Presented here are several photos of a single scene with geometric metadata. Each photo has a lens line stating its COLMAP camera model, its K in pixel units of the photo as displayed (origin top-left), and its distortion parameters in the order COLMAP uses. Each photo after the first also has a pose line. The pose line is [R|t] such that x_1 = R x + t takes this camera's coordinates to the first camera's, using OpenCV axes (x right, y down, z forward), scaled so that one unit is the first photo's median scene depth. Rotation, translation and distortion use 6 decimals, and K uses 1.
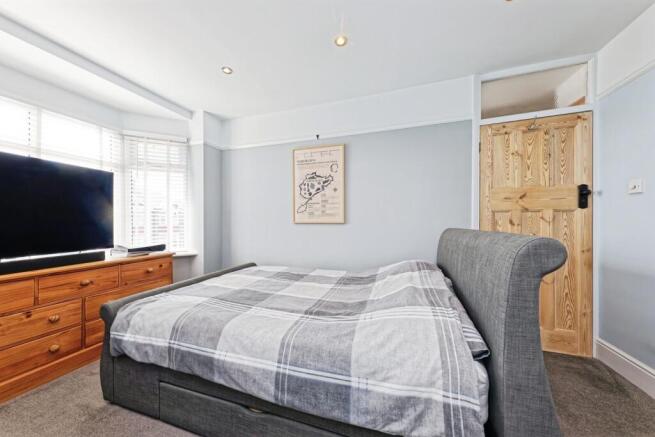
lens RADIAL K [[225.5, 0, 326.8], [0, 225.5, 221.2], [0, 0, 1]] dist [-0.001781, 0.000093]
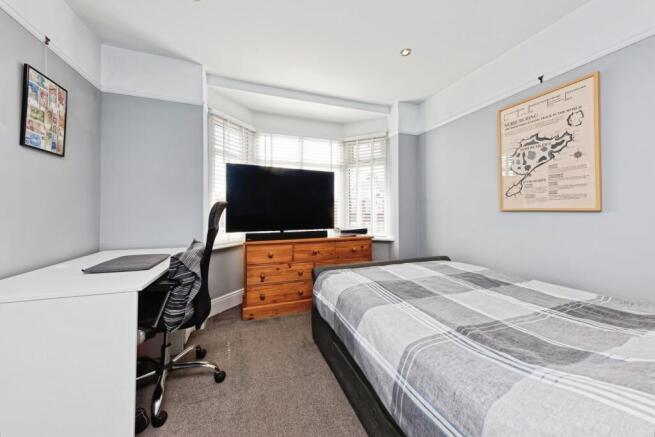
lens RADIAL K [[239.4, 0, 329.7], [0, 239.4, 206.6], [0, 0, 1]] dist [0.002694, -0.000440]
pose [[0.623558, -0.012263, -0.781681, 0.155119], [0.000432, 0.999882, -0.015341, 0.010664], [0.781777, 0.009229, 0.623490, 0.108356]]
